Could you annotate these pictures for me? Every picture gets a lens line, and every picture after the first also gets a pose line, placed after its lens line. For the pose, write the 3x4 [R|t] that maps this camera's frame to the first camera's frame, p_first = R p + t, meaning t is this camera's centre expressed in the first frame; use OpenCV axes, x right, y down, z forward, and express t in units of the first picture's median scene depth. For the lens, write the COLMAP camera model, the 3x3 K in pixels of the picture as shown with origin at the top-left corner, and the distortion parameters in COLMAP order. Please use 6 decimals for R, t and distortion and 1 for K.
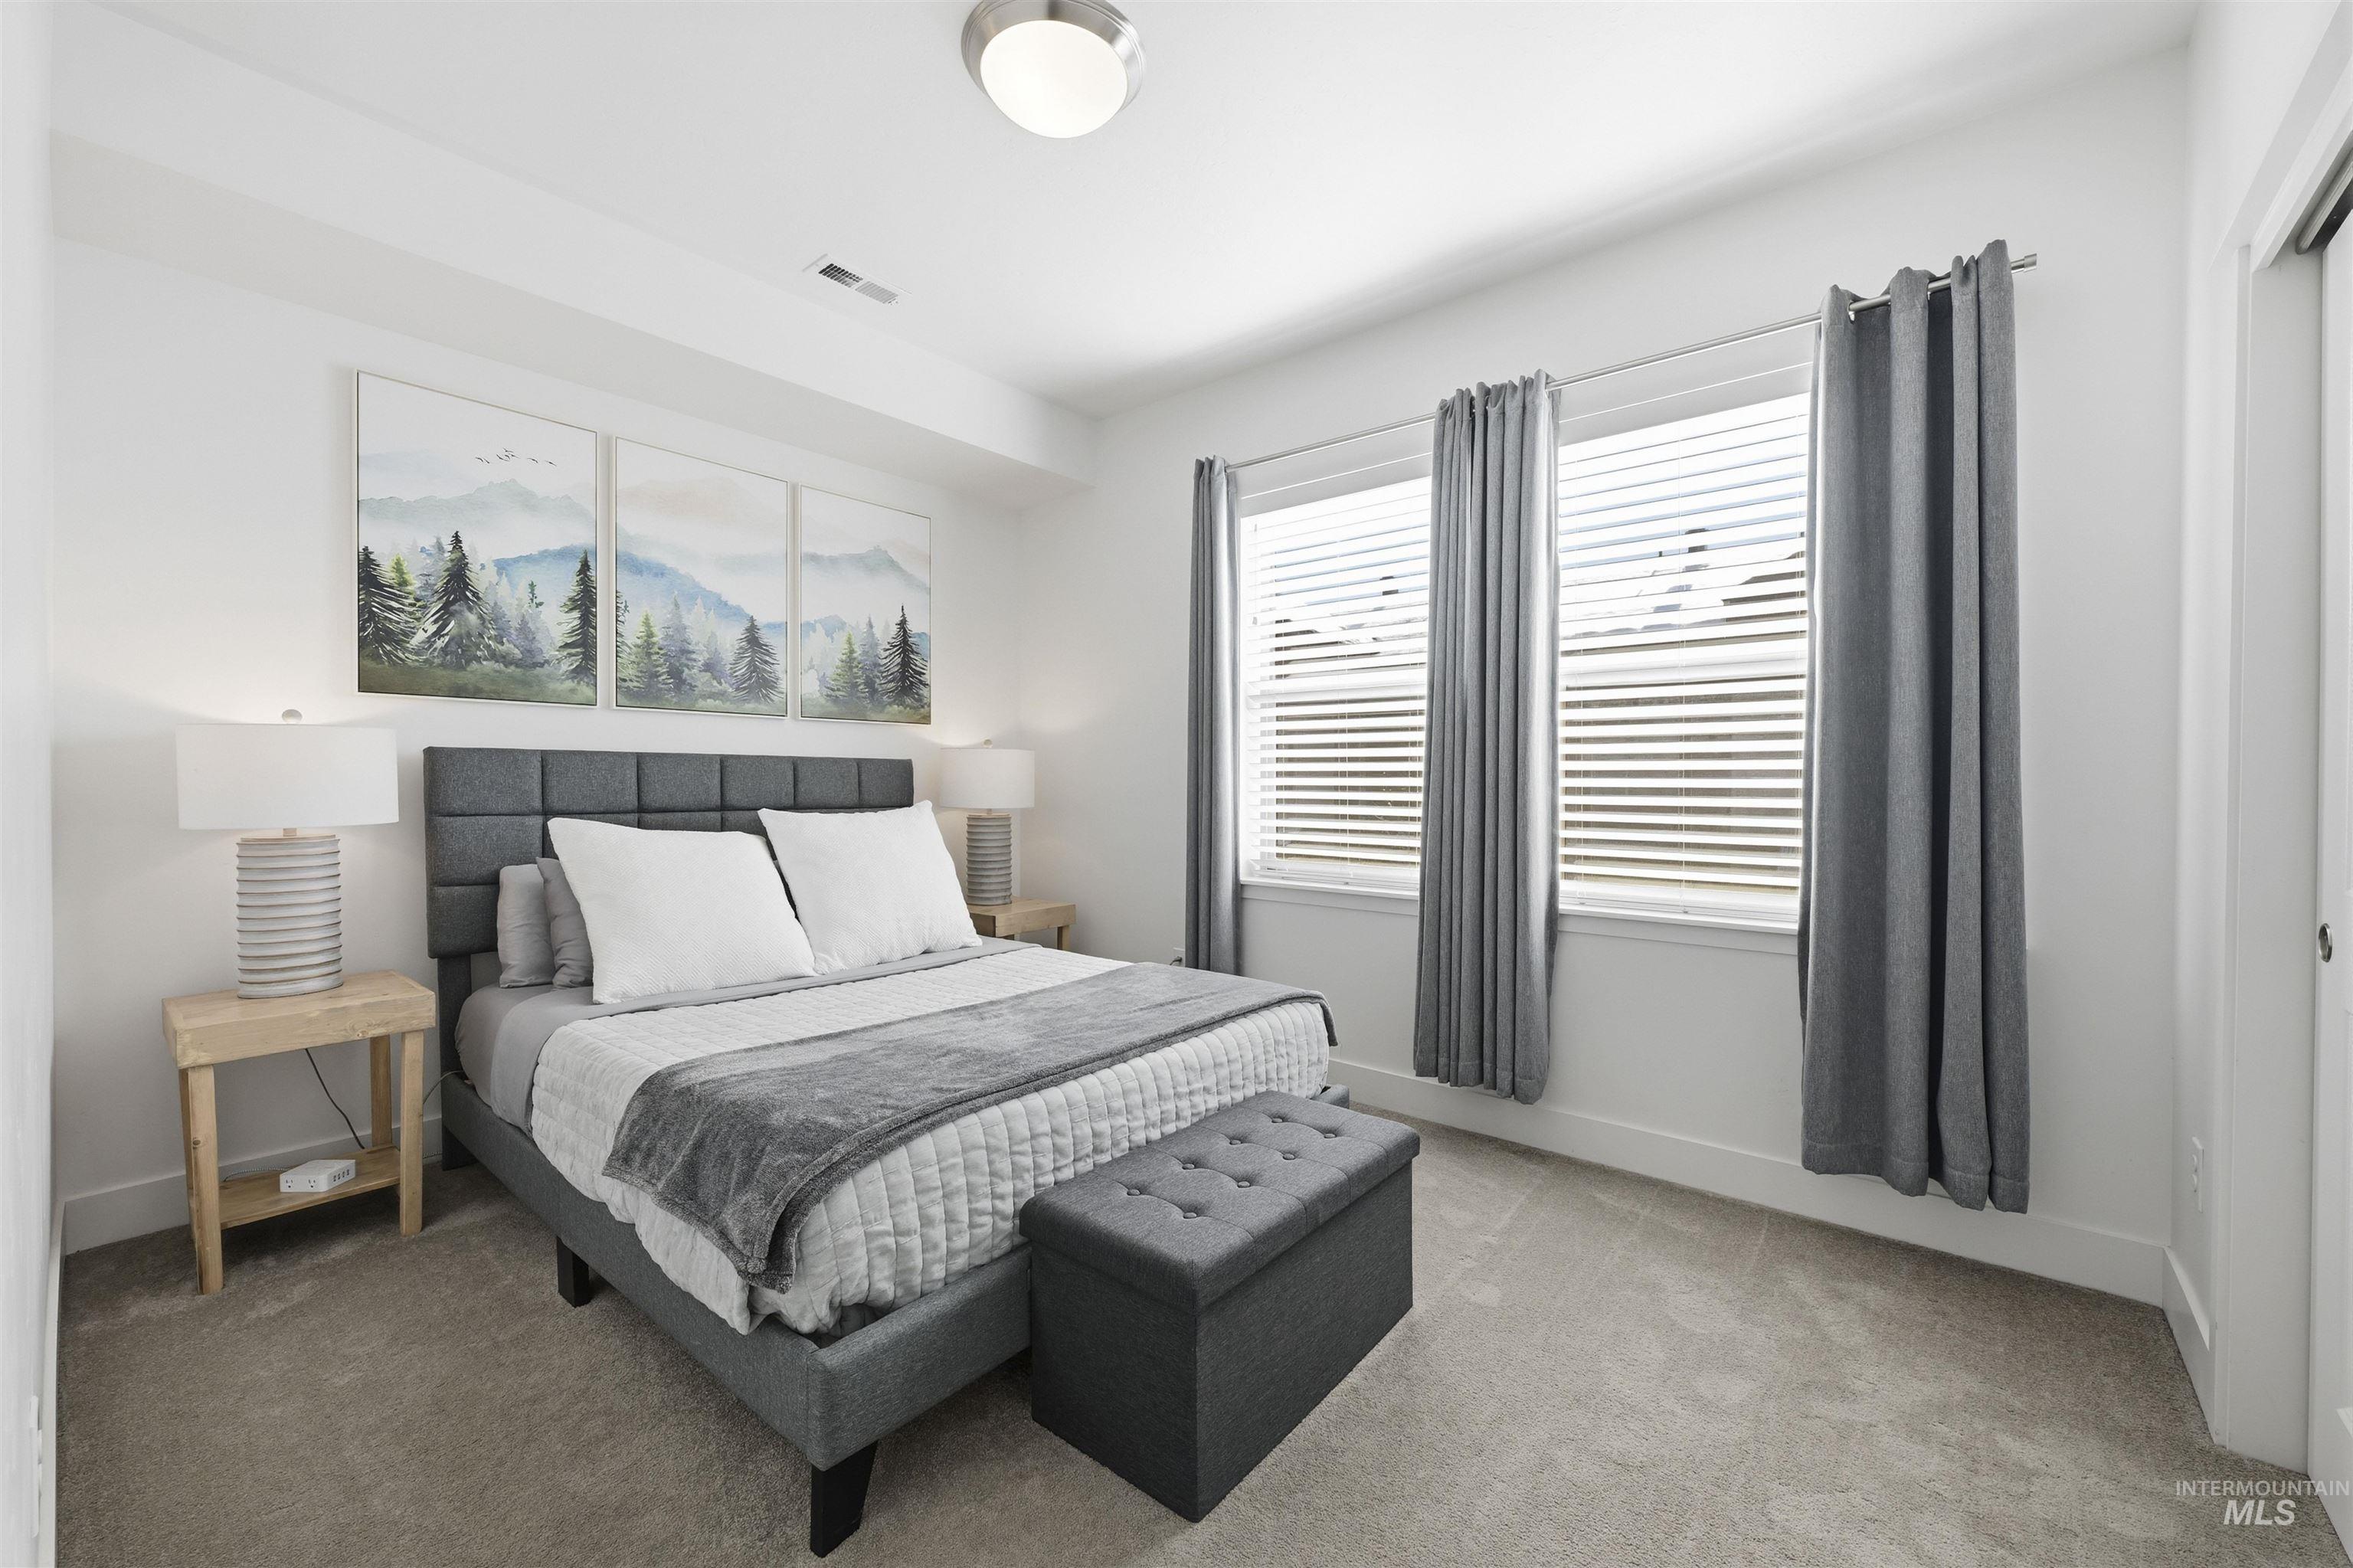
lens RADIAL K [[929.7, 0, 1186.9], [0, 929.7, 787.7], [0, 0, 1]] dist [-0.001809, 0.000721]
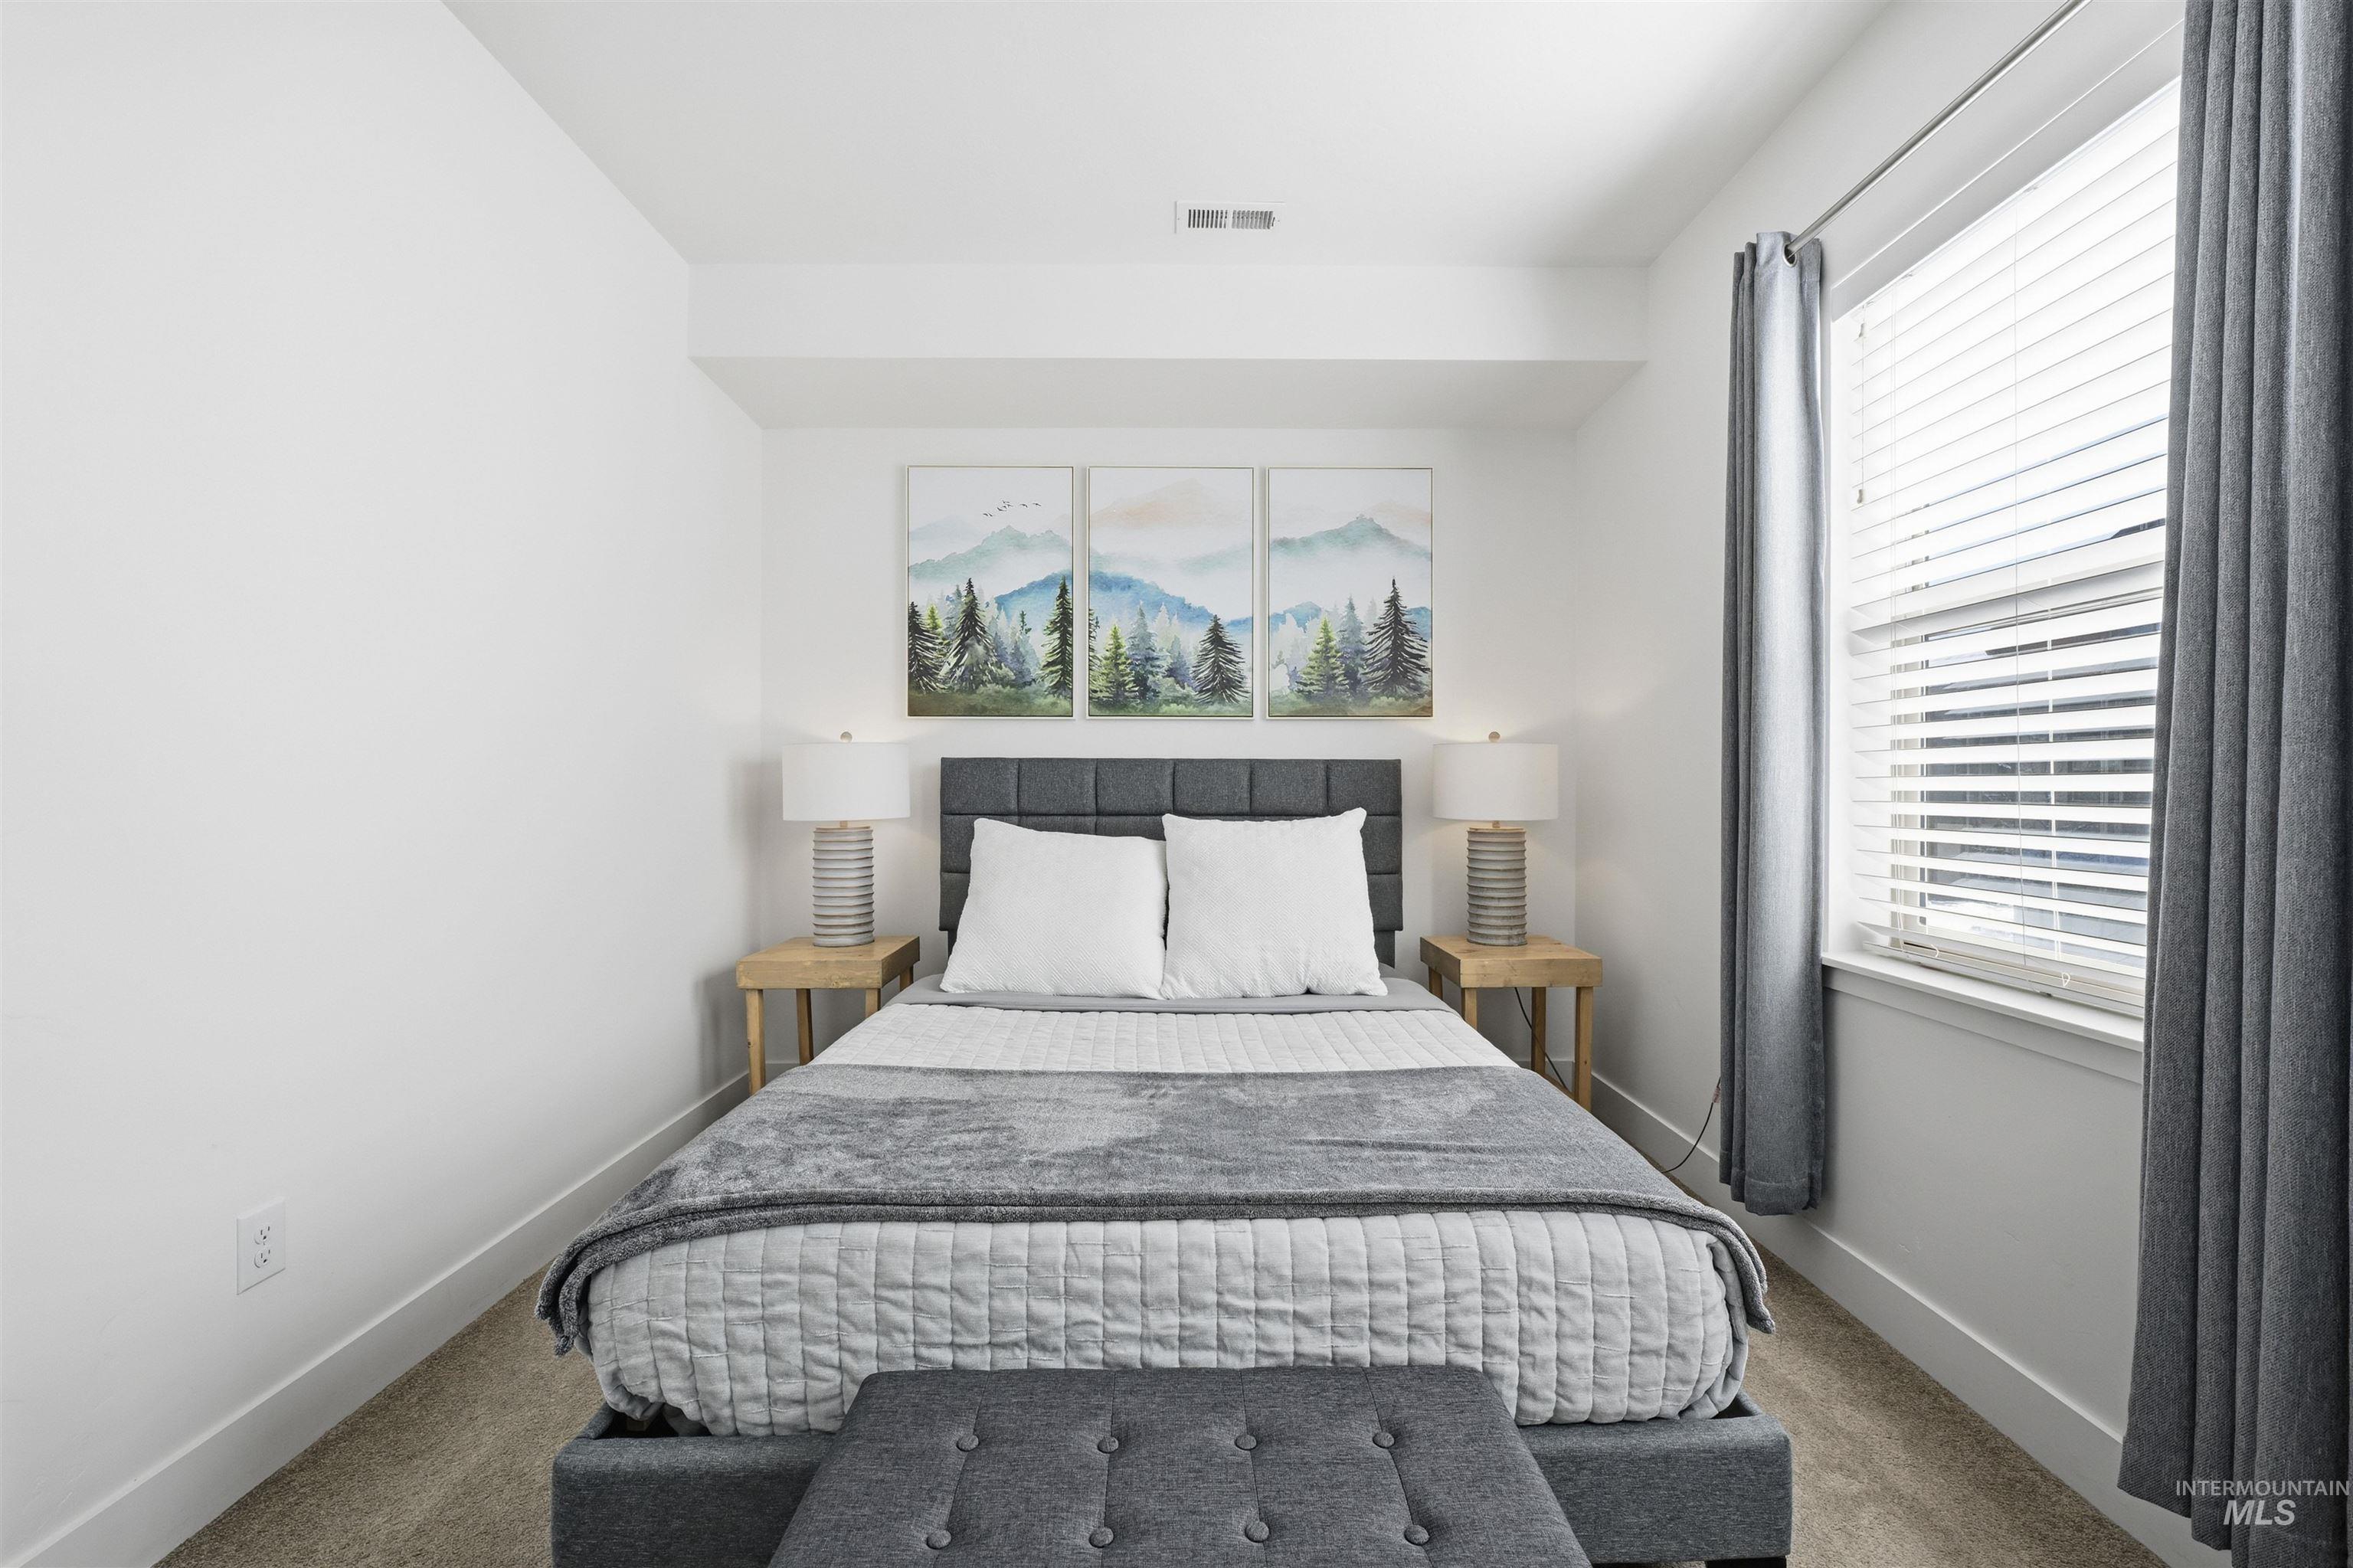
lens RADIAL K [[929.7, 0, 1178.8], [0, 929.7, 787.5], [0, 0, 1]] dist [-0.001809, 0.000721]
pose [[0.642976, -0.001350, -0.765885, 0.316364], [-0.004708, 0.999973, -0.005715, 0.001005], [0.765872, 0.007281, 0.642952, 0.440071]]
